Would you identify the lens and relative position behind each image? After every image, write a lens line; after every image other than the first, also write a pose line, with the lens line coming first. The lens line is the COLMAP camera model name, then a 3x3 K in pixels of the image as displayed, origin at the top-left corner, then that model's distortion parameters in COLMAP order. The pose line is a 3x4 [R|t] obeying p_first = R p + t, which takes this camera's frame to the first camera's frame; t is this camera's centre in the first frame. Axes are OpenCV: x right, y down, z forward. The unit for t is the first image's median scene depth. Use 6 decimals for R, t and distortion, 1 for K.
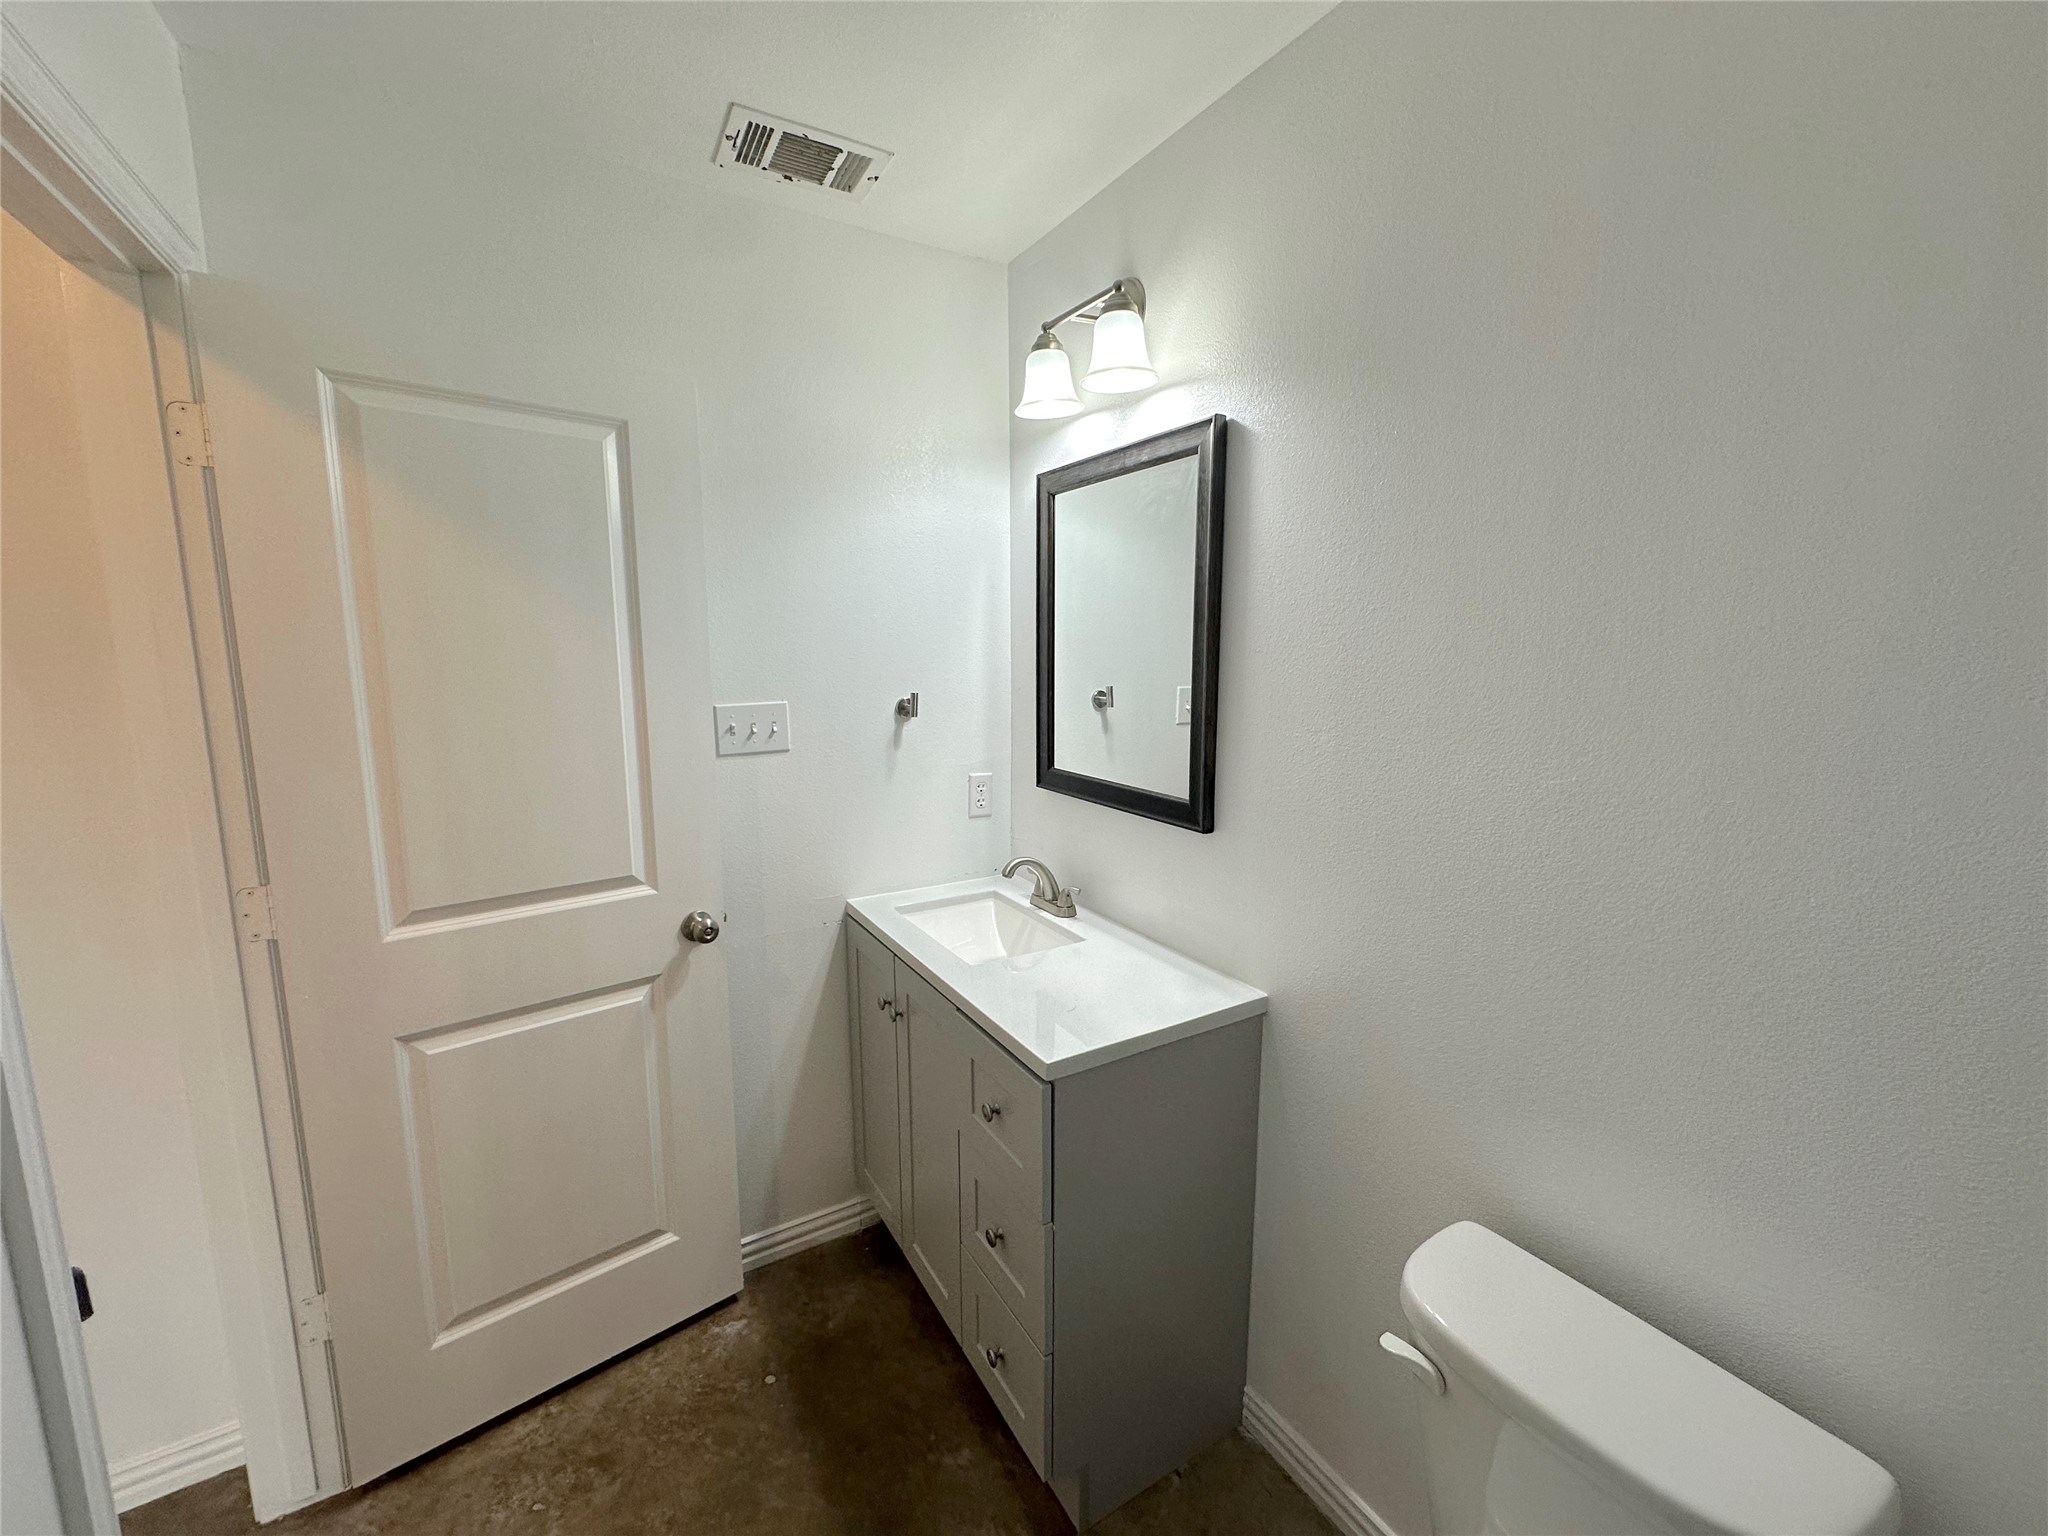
lens RADIAL K [[813.5, 0, 1024.0], [0, 813.5, 768.0], [0, 0, 1]] dist [-0.003339, 0.000365]
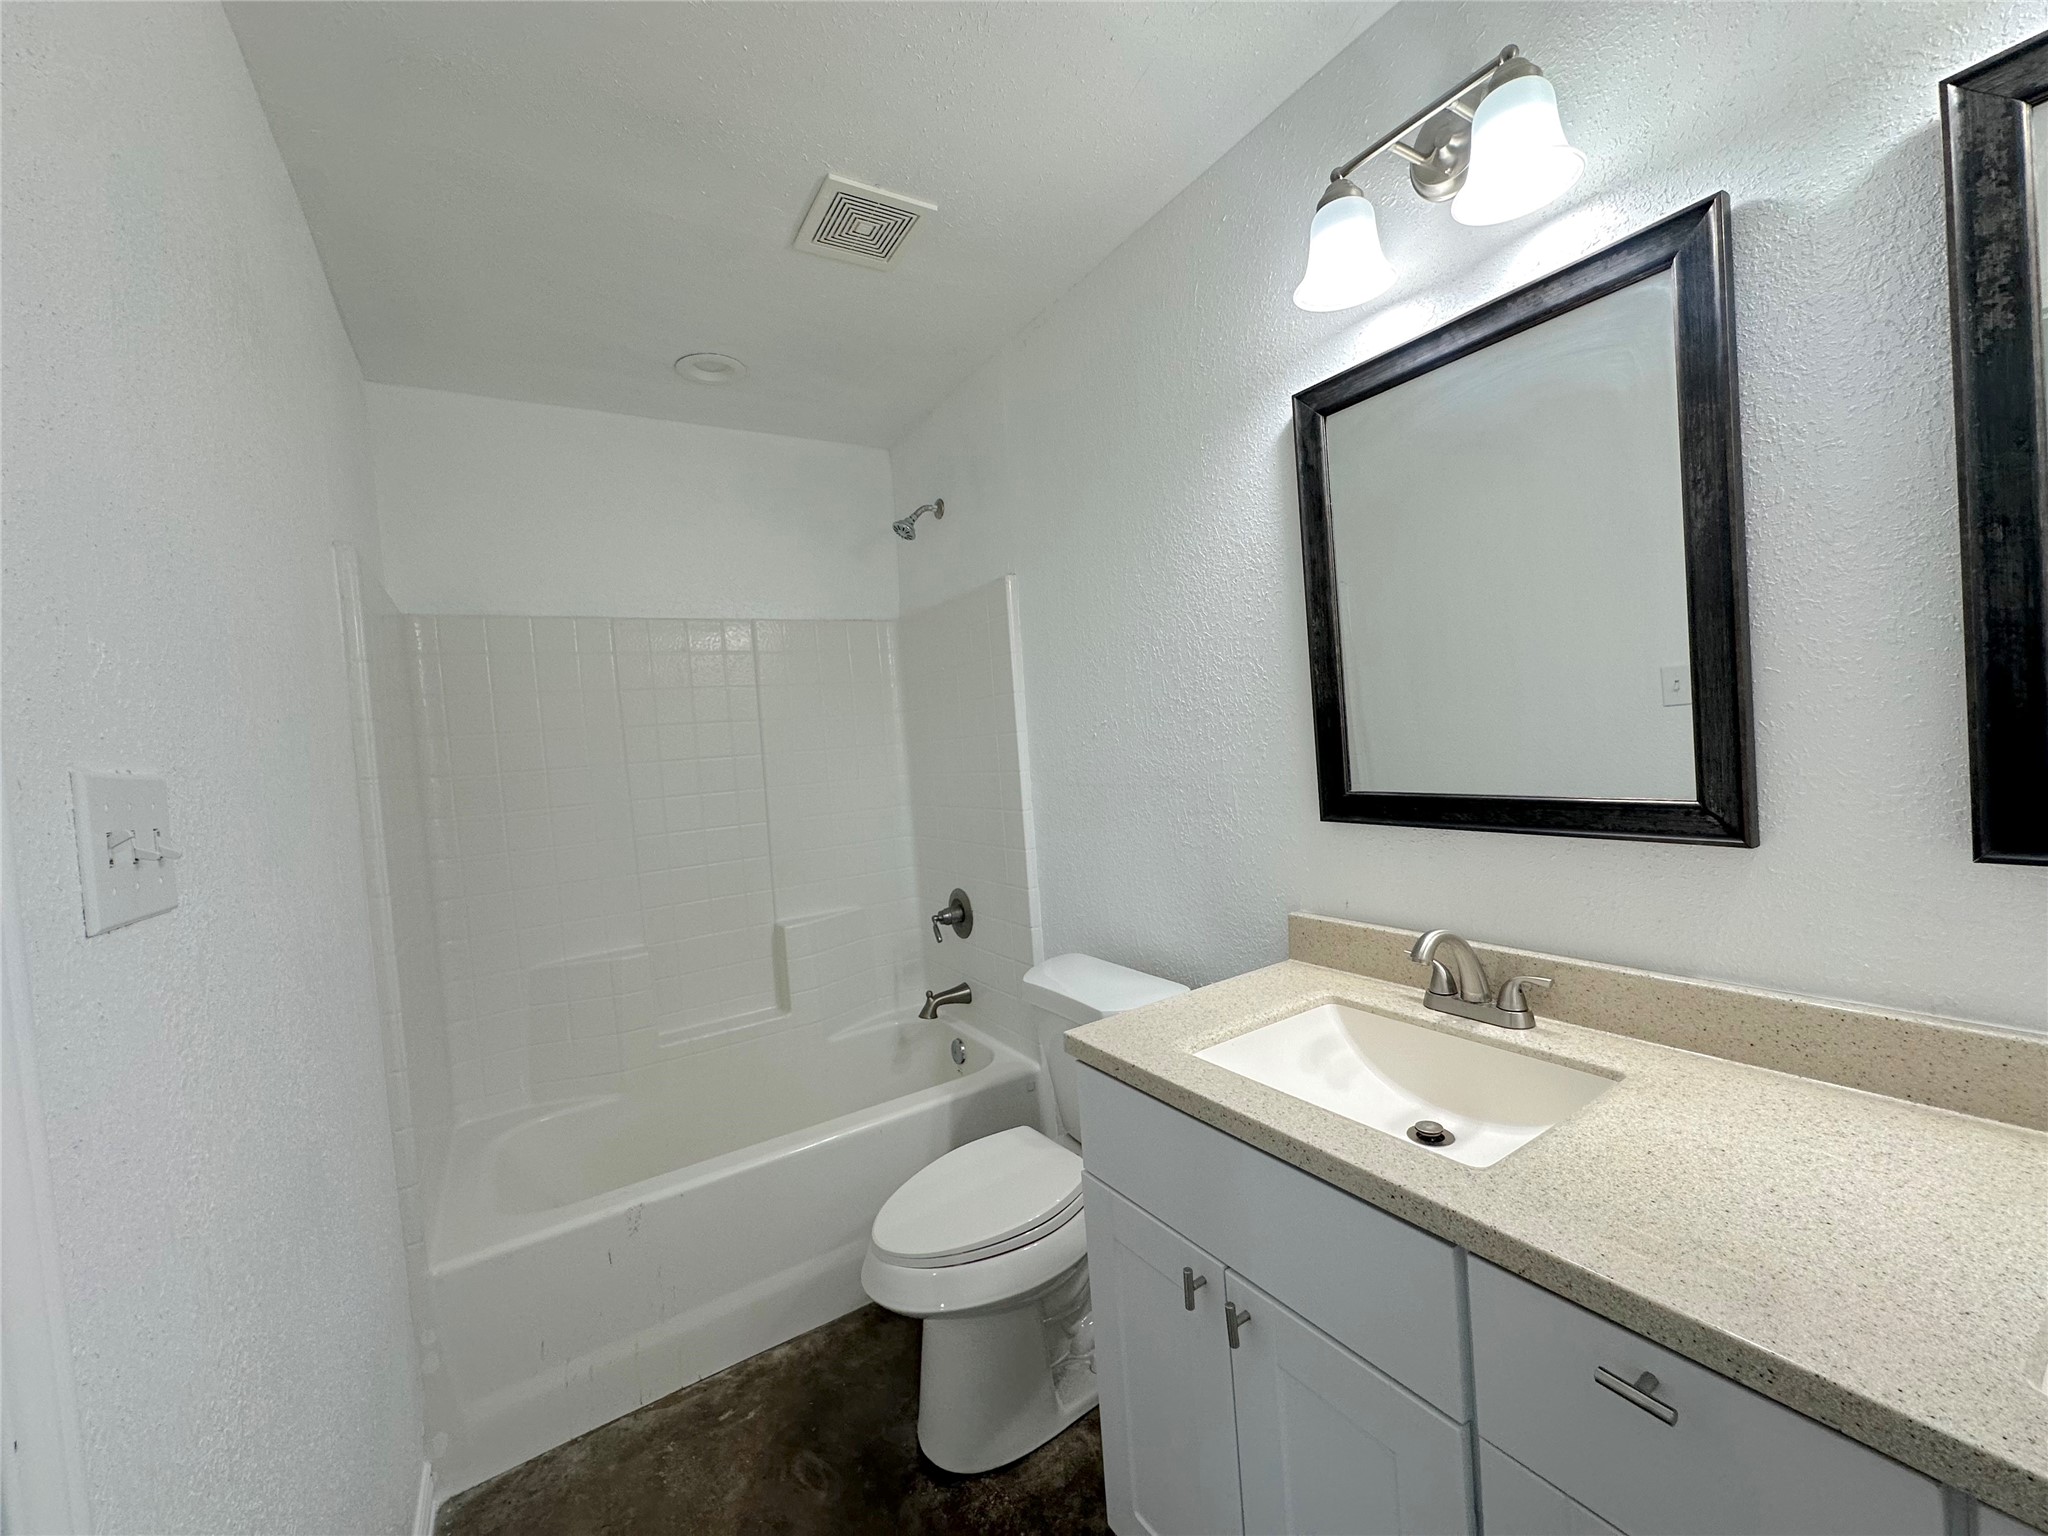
lens RADIAL K [[829.6, 0, 1028.1], [0, 829.6, 759.9], [0, 0, 1]] dist [-0.000433, 0.000289]
pose [[0.996870, -0.076105, 0.021414, -0.318077], [0.078106, 0.989985, -0.117598, 0.043287], [-0.012250, 0.118903, 0.992830, 0.346614]]
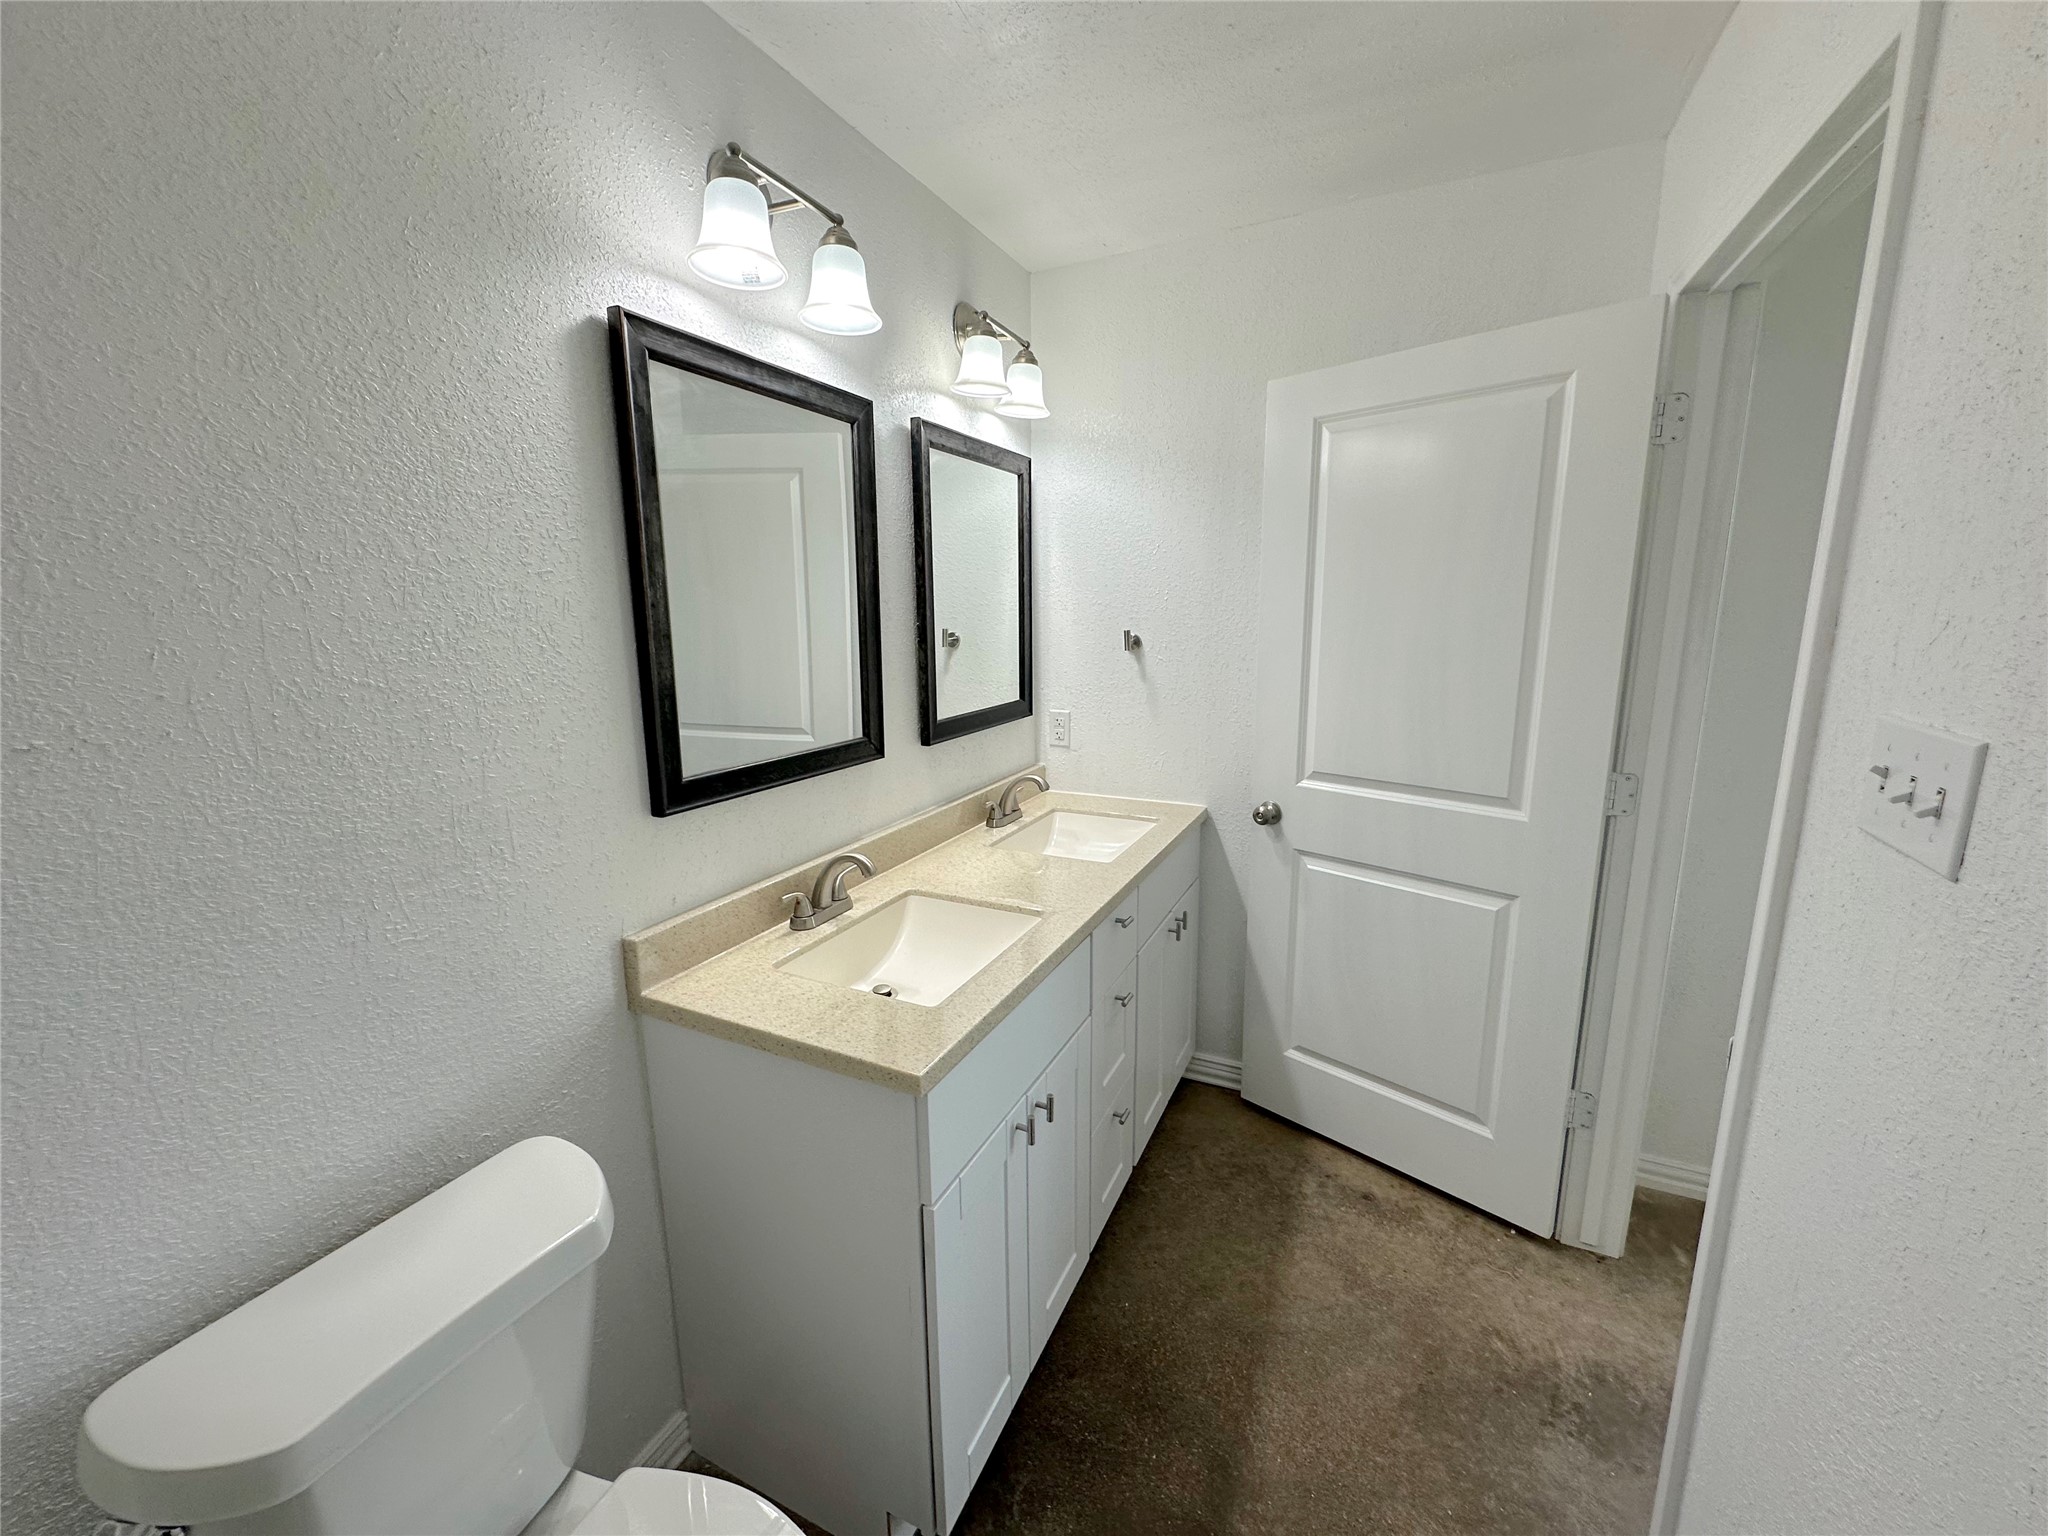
lens RADIAL K [[829.6, 0, 1028.1], [0, 829.6, 759.9], [0, 0, 1]] dist [-0.000433, 0.000289]
pose [[-0.550280, -0.157976, 0.819900, -0.835543], [0.121807, 0.956247, 0.265998, -0.198688], [-0.826048, 0.246243, -0.506961, 1.349588]]
